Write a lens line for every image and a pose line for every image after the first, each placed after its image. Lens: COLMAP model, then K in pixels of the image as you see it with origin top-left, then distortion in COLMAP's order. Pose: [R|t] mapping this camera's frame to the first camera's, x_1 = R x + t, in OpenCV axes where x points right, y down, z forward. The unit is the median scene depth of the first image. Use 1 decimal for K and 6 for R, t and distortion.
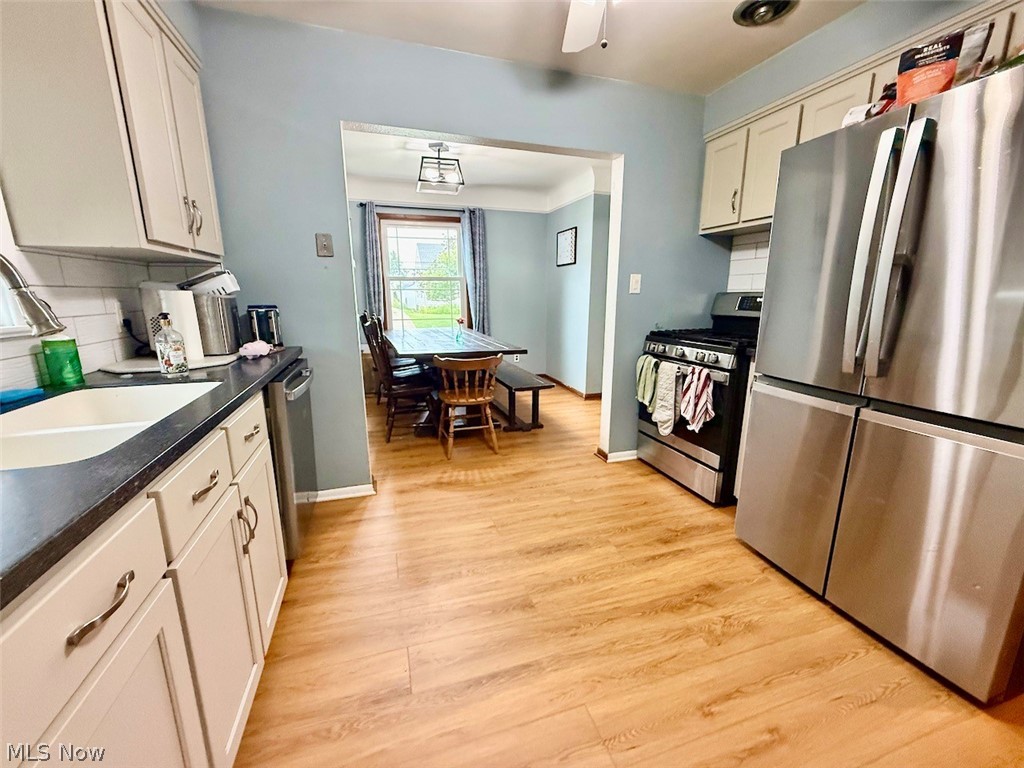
lens RADIAL K [[409.3, 0, 509.8], [0, 409.3, 382.9], [0, 0, 1]] dist [-0.000731, -0.000286]
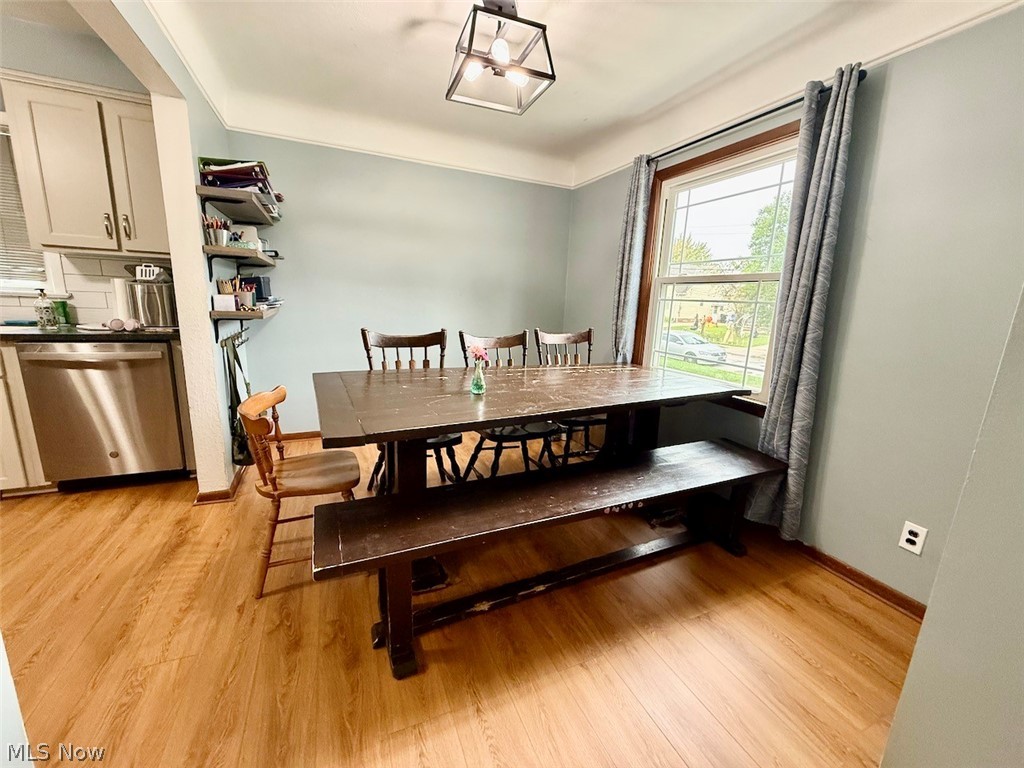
lens RADIAL K [[407.2, 0, 509.6], [0, 407.2, 383.5], [0, 0, 1]] dist [0.000640, 0.000426]
pose [[0.102087, 0.206285, -0.973152, 0.455043], [-0.257731, 0.950345, 0.174413, -0.259618], [0.960809, 0.233006, 0.150184, 1.187694]]
